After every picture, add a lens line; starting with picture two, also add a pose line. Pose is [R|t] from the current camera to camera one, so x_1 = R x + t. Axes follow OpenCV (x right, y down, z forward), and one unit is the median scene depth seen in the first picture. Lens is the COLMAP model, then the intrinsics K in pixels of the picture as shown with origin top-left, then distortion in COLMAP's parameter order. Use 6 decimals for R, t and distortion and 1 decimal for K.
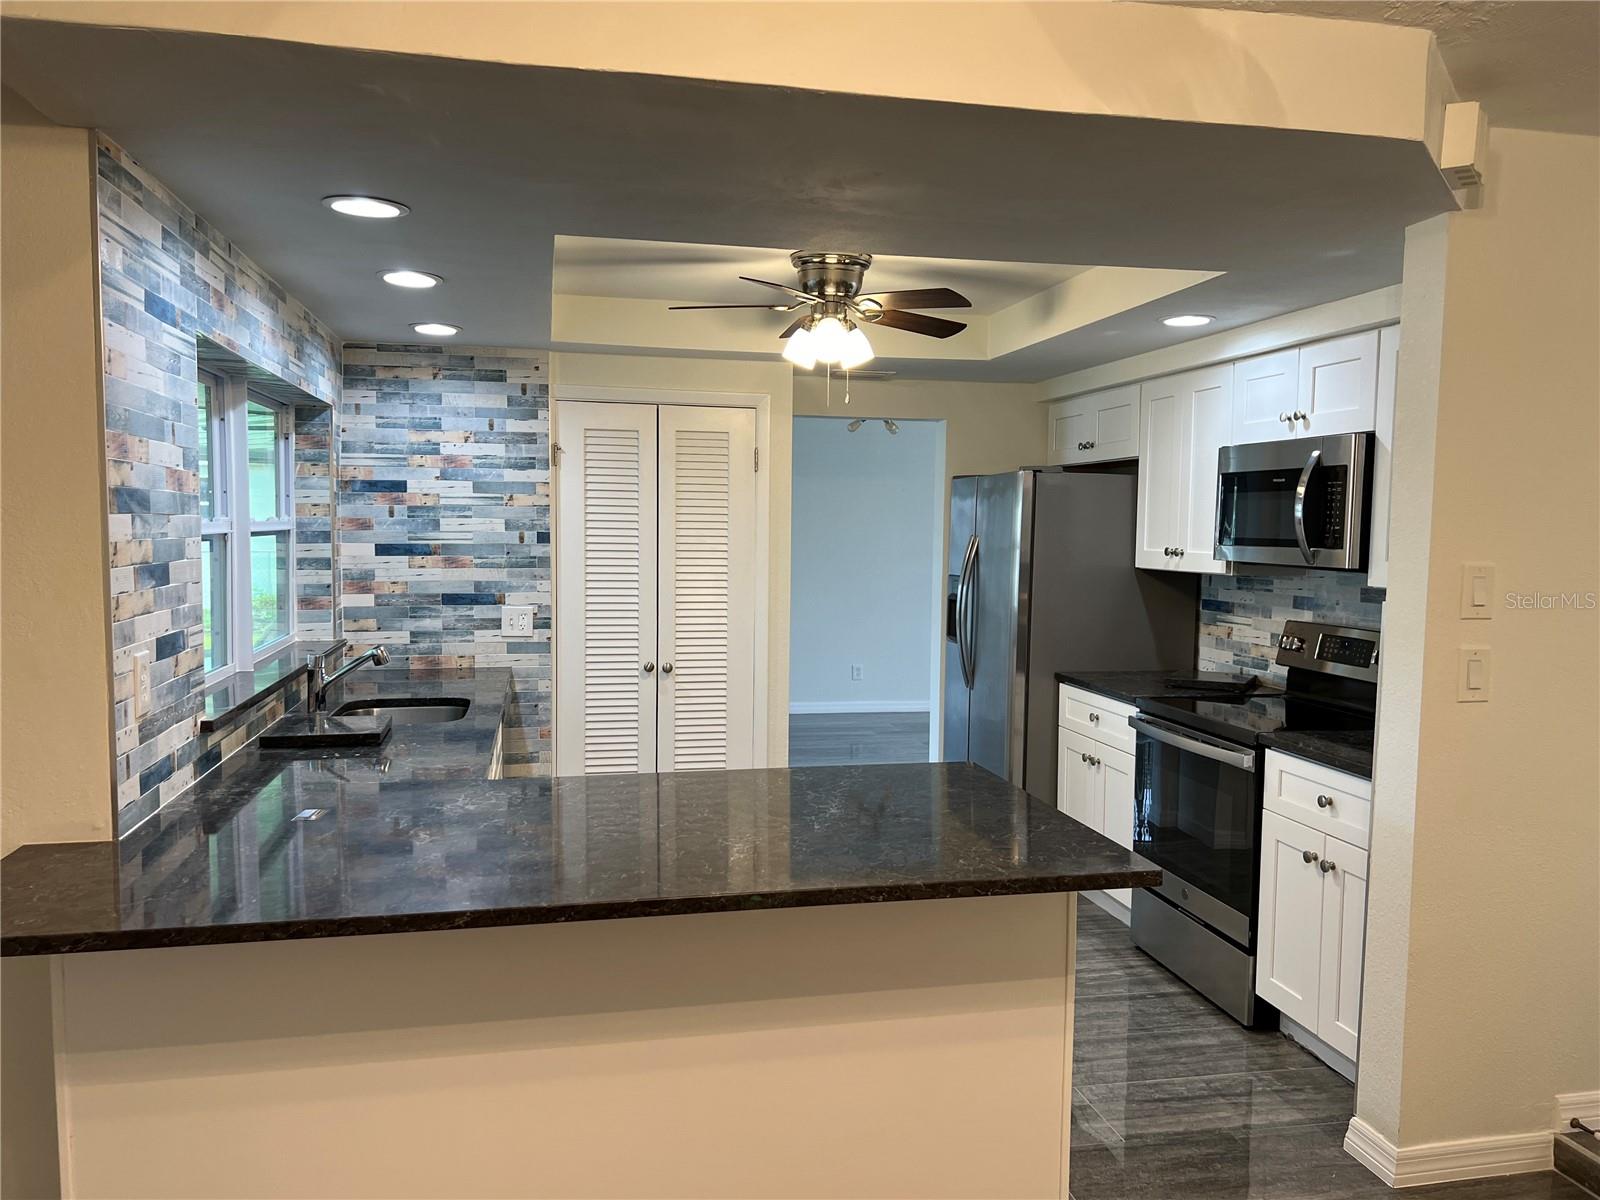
lens RADIAL K [[1197.5, 0, 800.0], [0, 1197.5, 600.0], [0, 0, 1]] dist [0.059560, -0.055494]
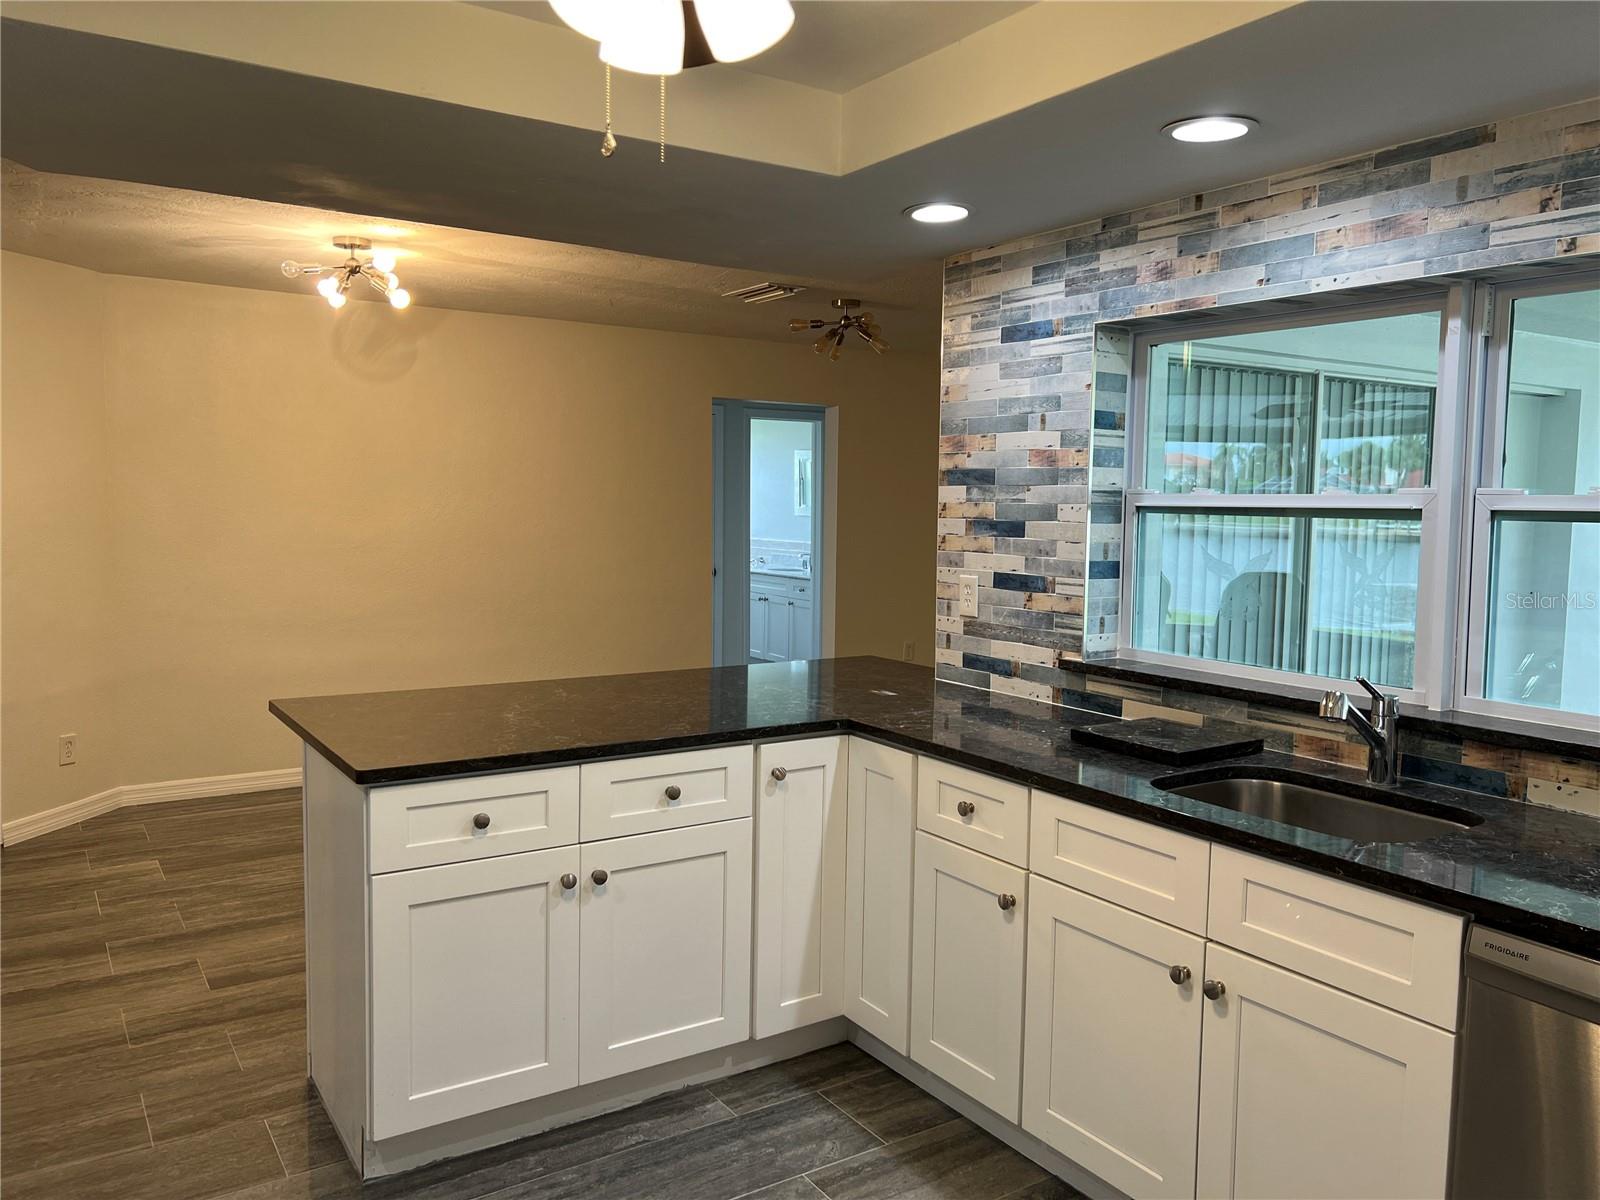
lens RADIAL K [[1197.5, 0, 800.0], [0, 1197.5, 600.0], [0, 0, 1]] dist [0.059560, -0.055494]
pose [[-0.930737, 0.016351, -0.365323, 0.215457], [-0.040999, 0.988036, 0.148675, -0.146600], [0.363383, 0.153355, -0.918931, 2.370590]]
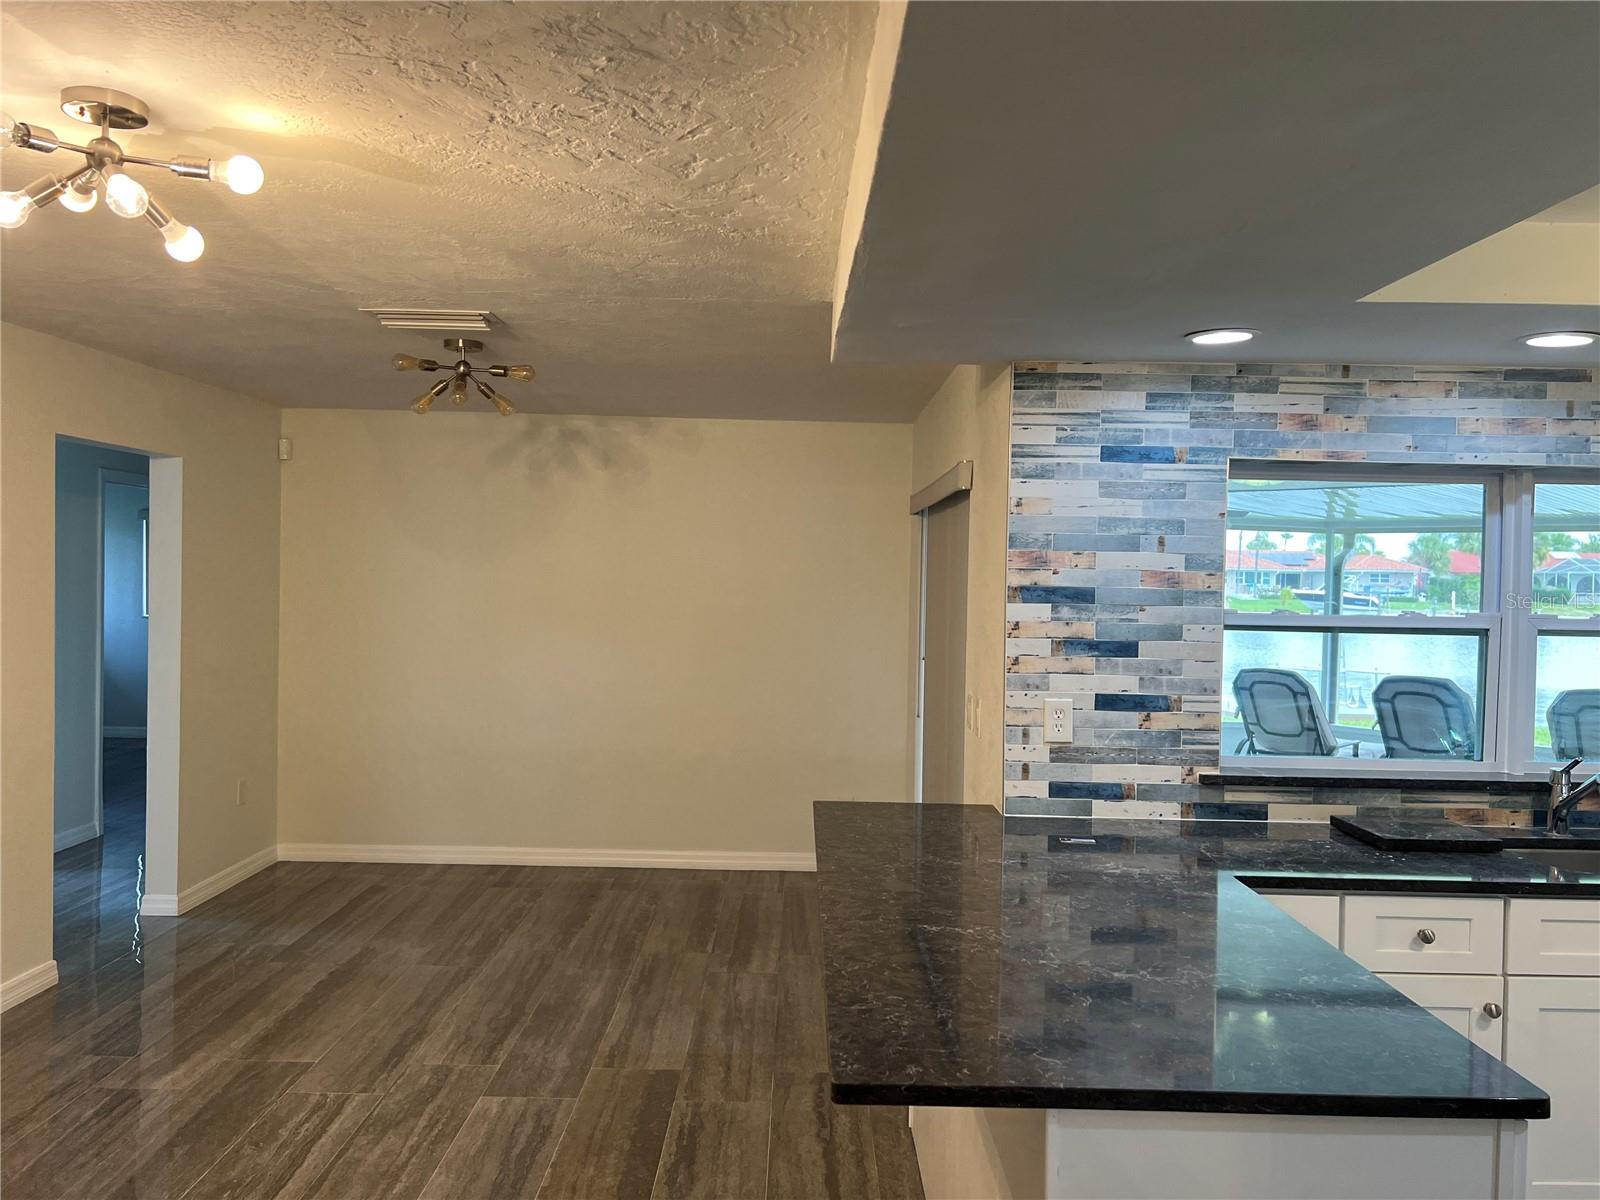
lens RADIAL K [[1197.5, 0, 800.0], [0, 1197.5, 600.0], [0, 0, 1]] dist [0.059560, -0.055494]
pose [[-0.204291, 0.007459, -0.978882, 0.944297], [-0.085972, 0.995970, 0.025531, -0.087126], [0.975128, 0.089372, -0.202827, 1.000083]]
